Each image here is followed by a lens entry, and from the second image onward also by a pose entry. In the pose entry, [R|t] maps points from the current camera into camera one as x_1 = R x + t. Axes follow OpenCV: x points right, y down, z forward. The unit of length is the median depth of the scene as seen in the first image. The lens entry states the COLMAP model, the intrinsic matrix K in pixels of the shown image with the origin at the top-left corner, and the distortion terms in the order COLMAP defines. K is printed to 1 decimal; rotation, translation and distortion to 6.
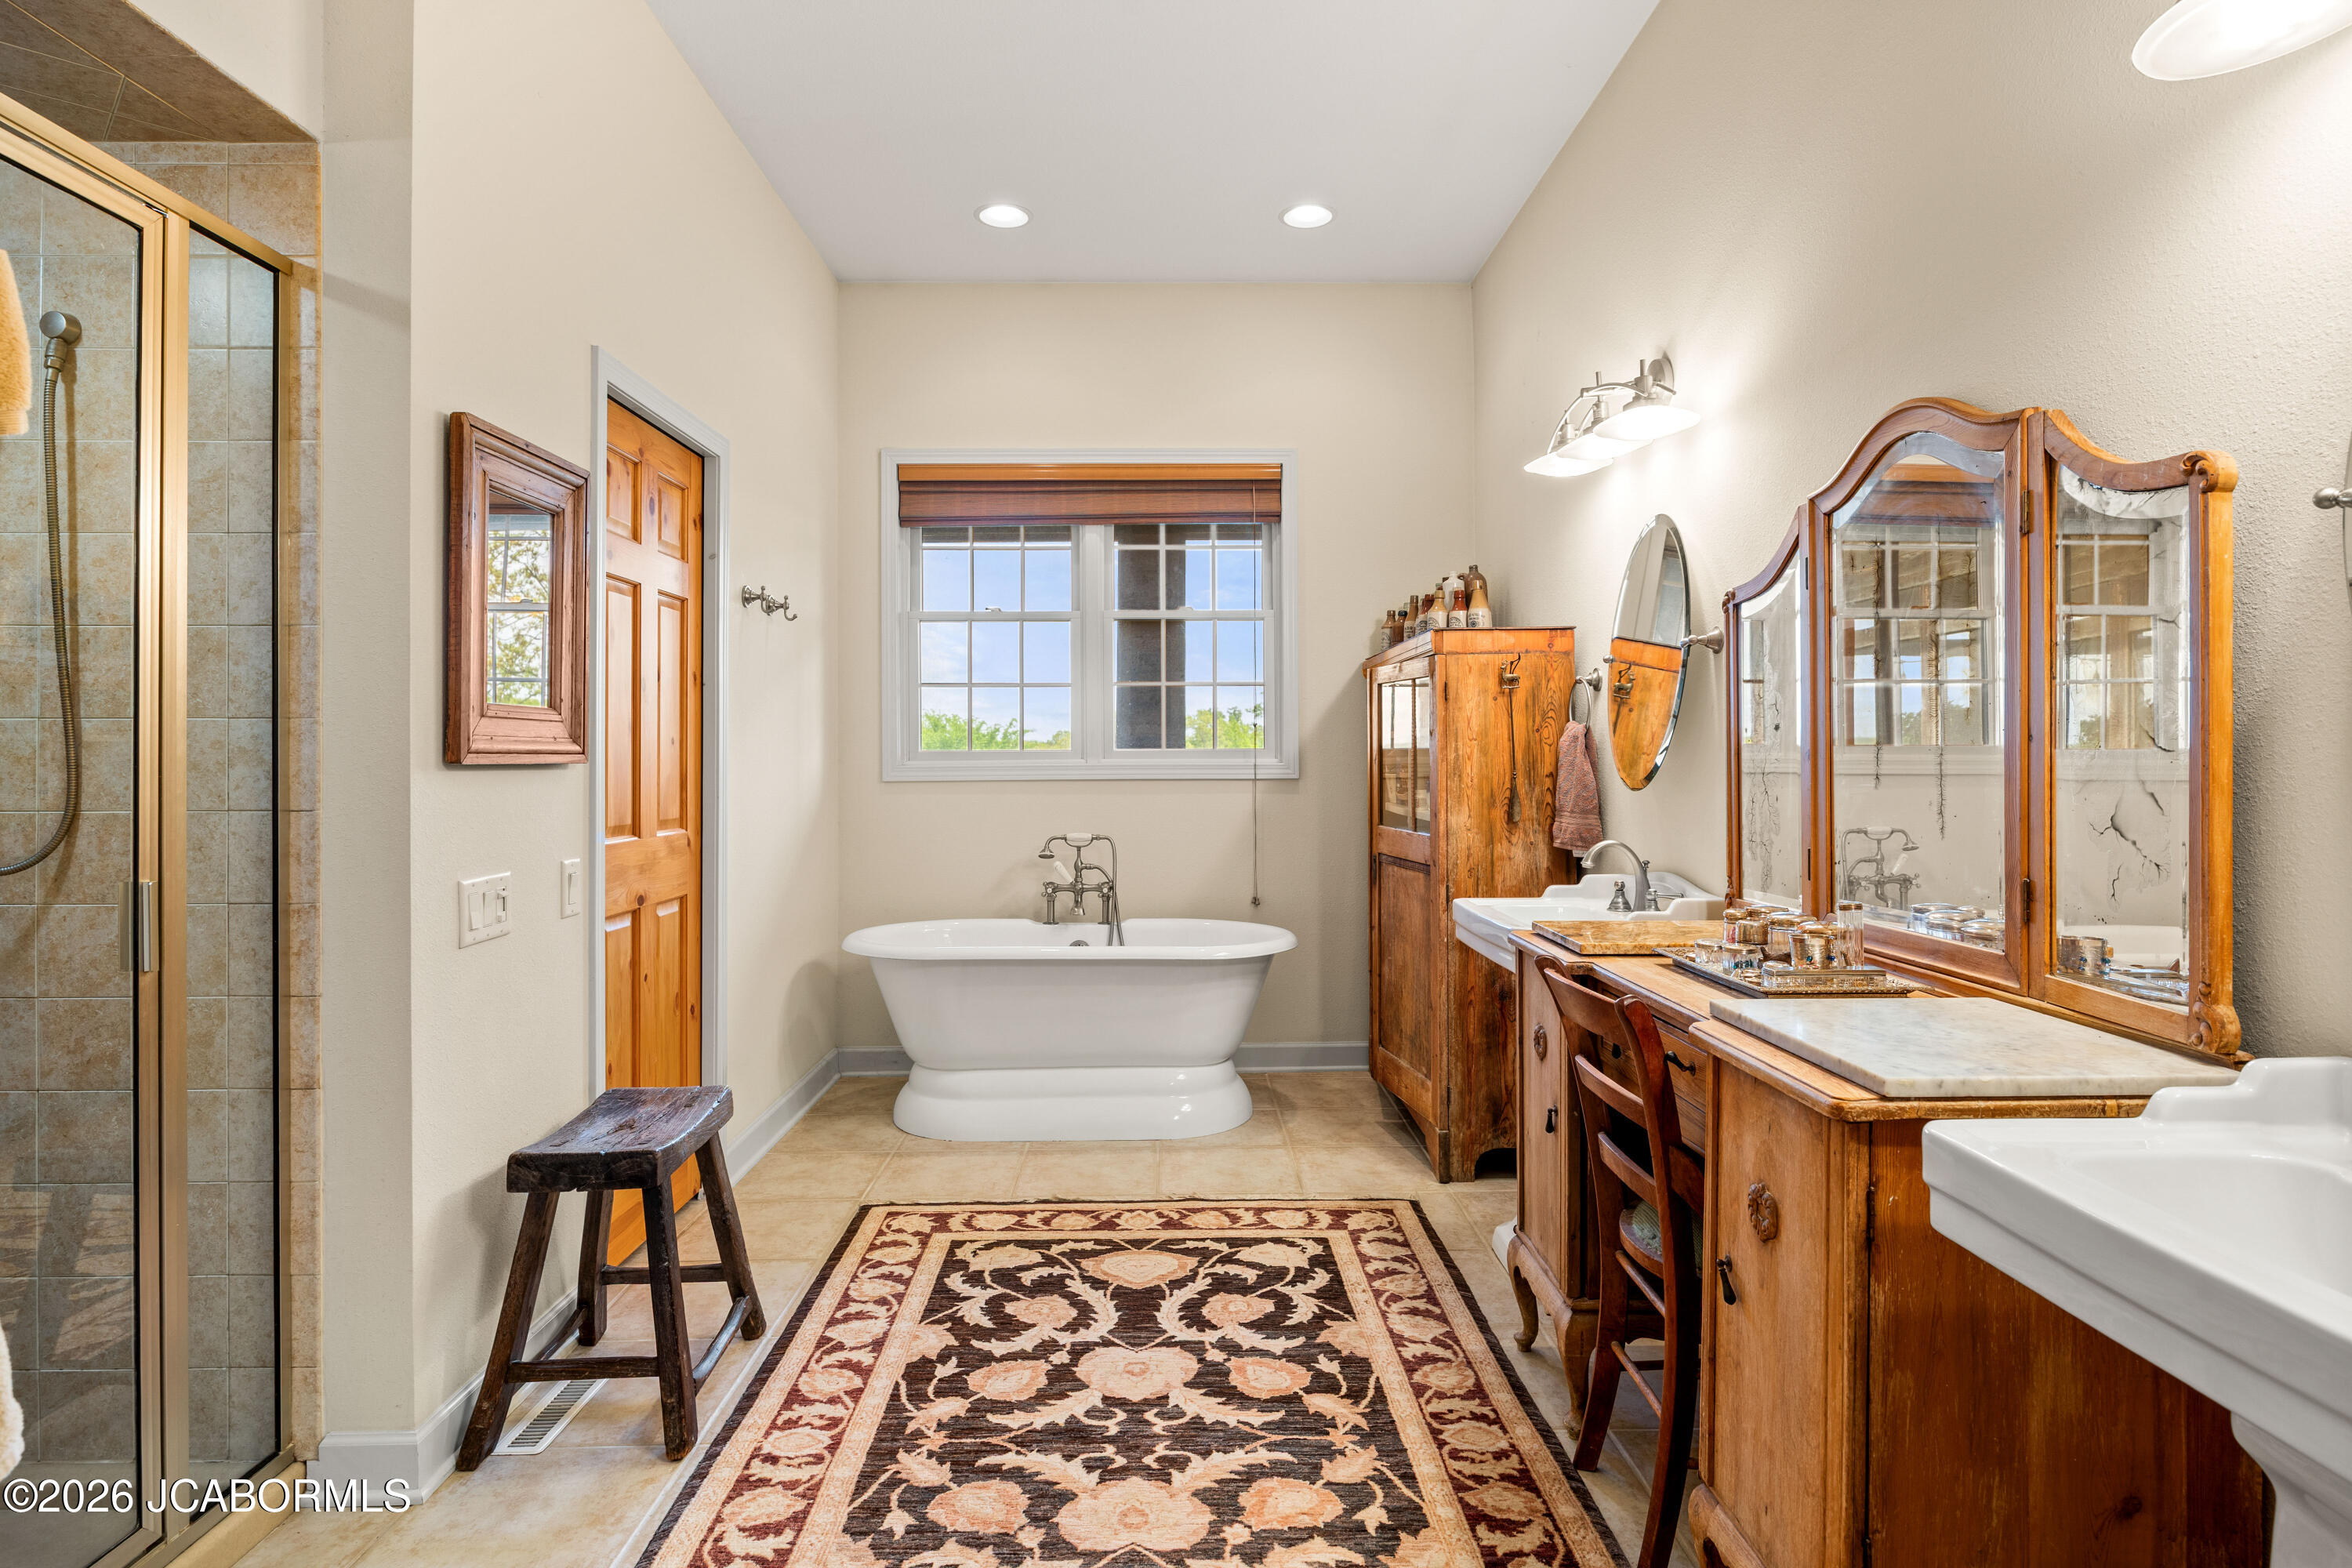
lens RADIAL K [[1241.9, 0, 1176.9], [0, 1241.9, 759.5], [0, 0, 1]] dist [-0.005535, 0.000597]
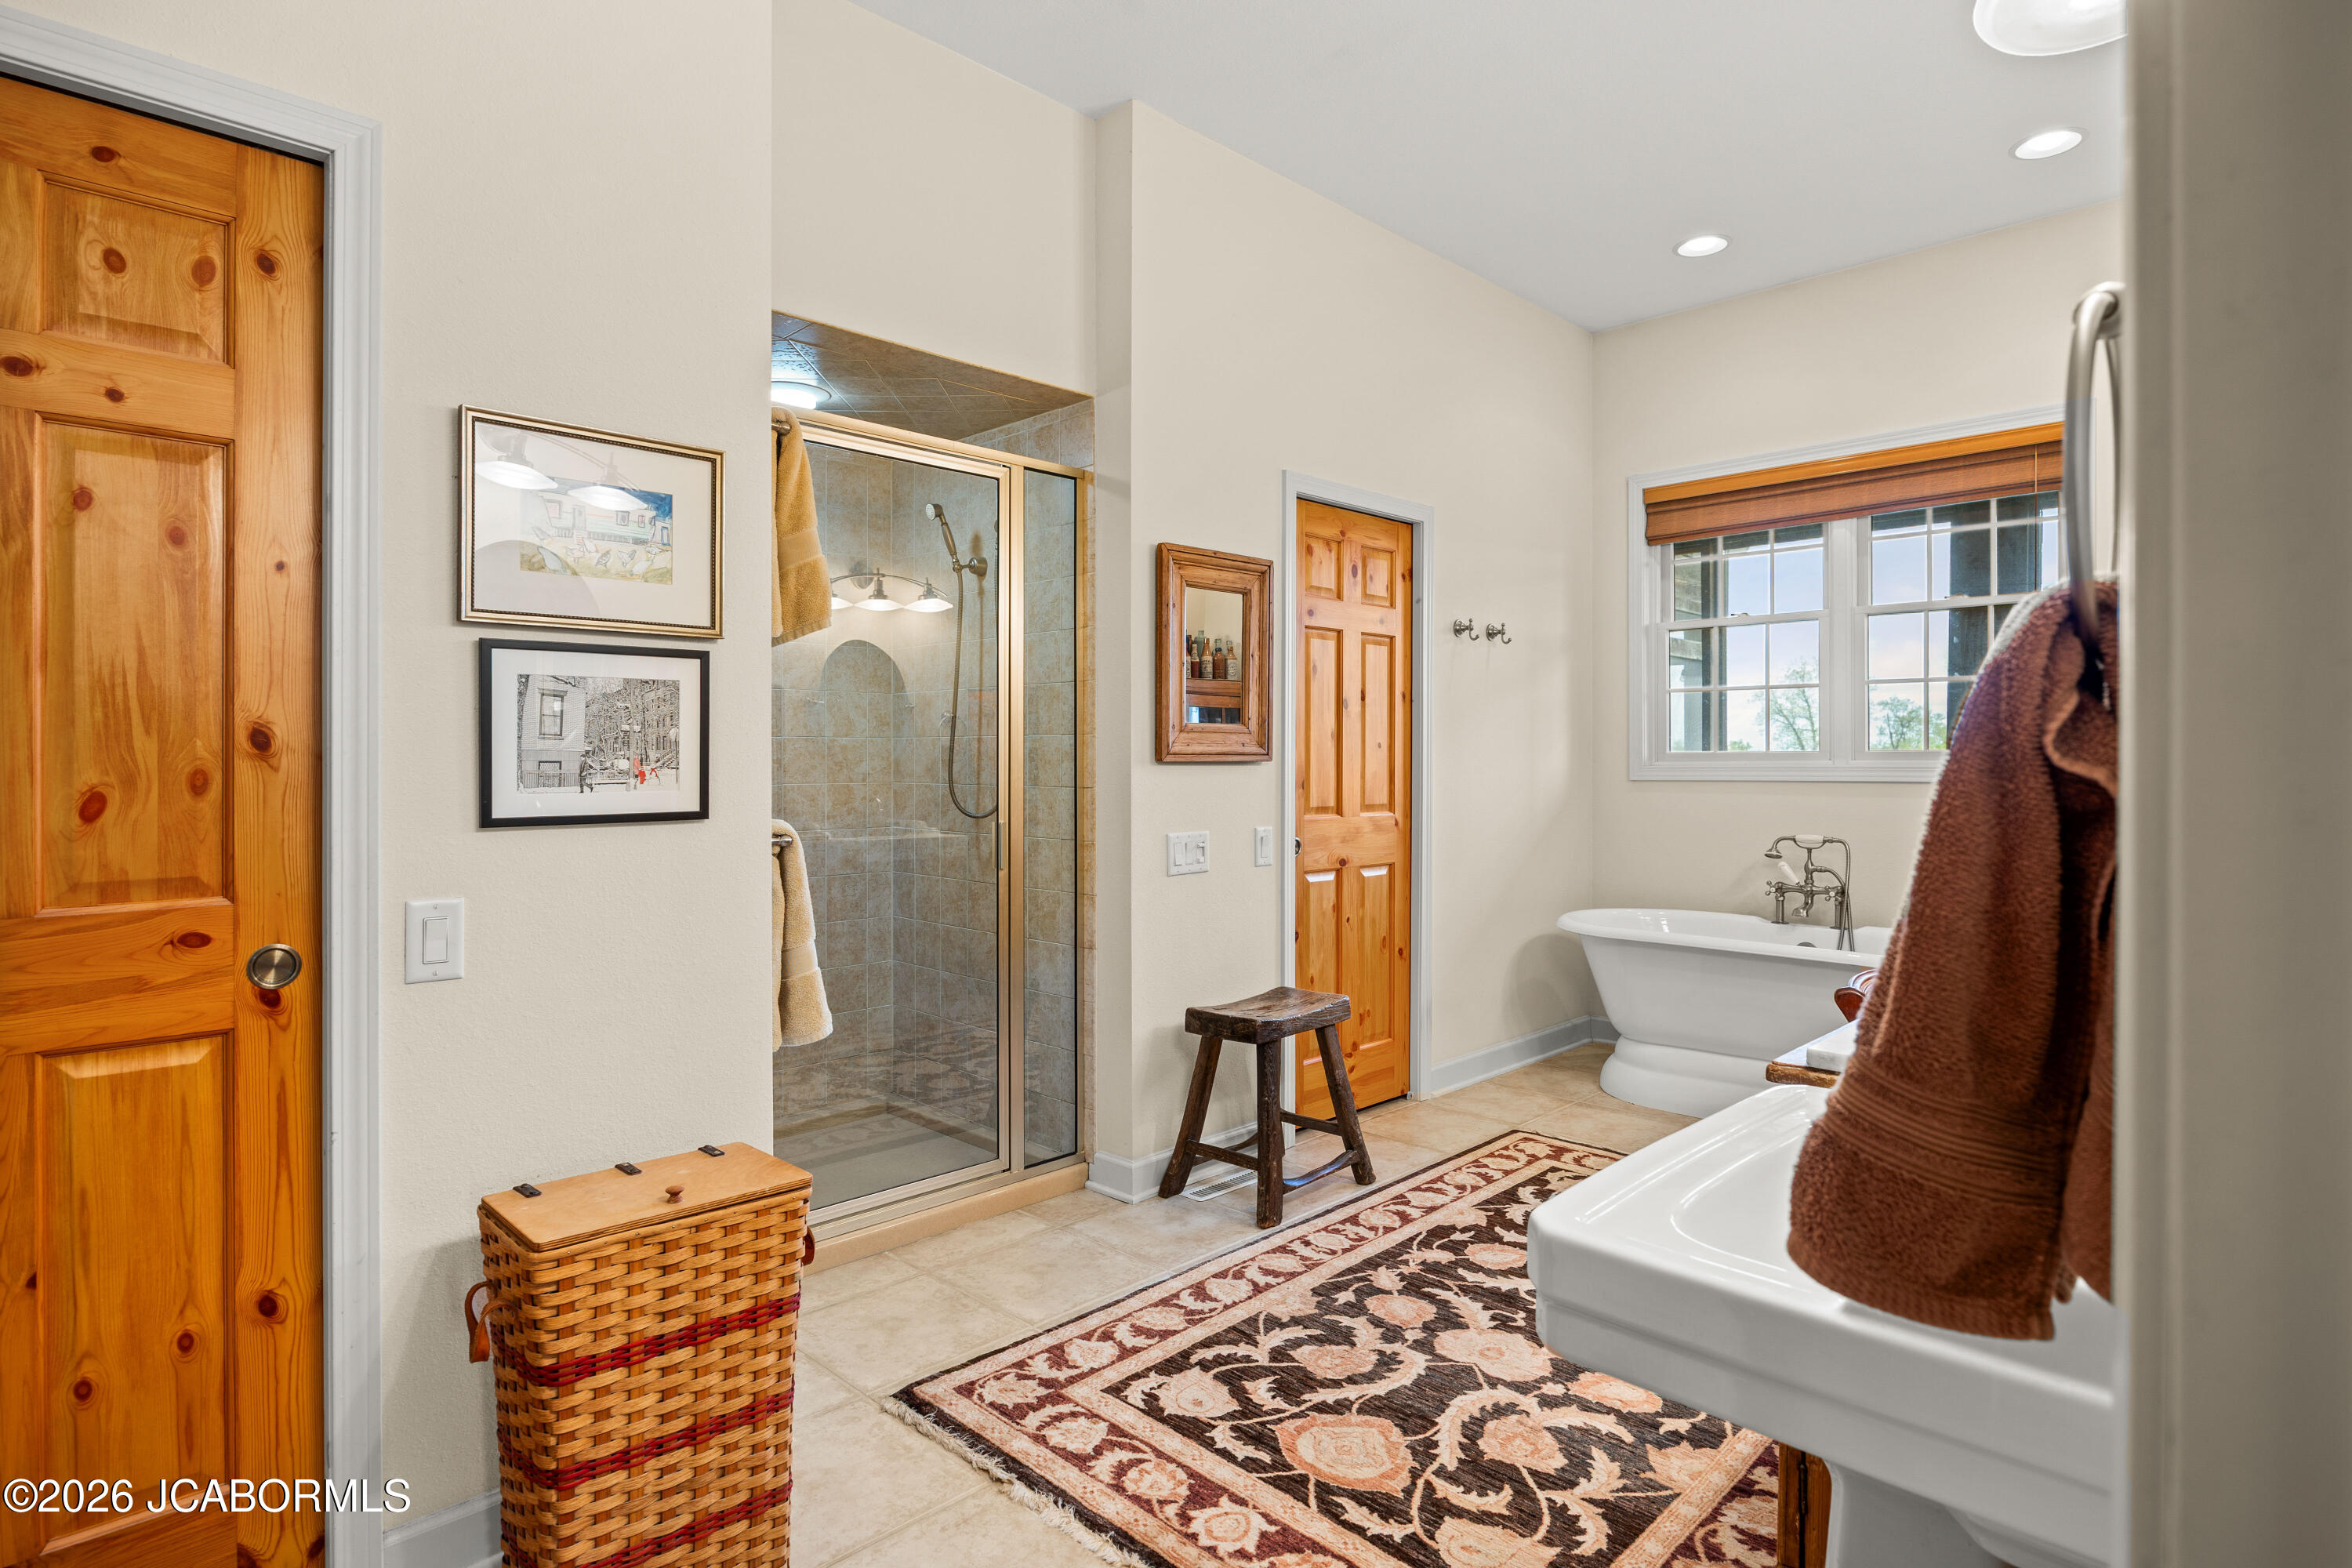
lens RADIAL K [[1241.9, 0, 1183.8], [0, 1241.9, 780.4], [0, 0, 1]] dist [-0.005535, 0.000597]
pose [[0.693711, 0.015833, -0.720080, 0.488857], [-0.004180, 0.999830, 0.017958, -0.000413], [0.720242, -0.009448, 0.693659, -0.082740]]
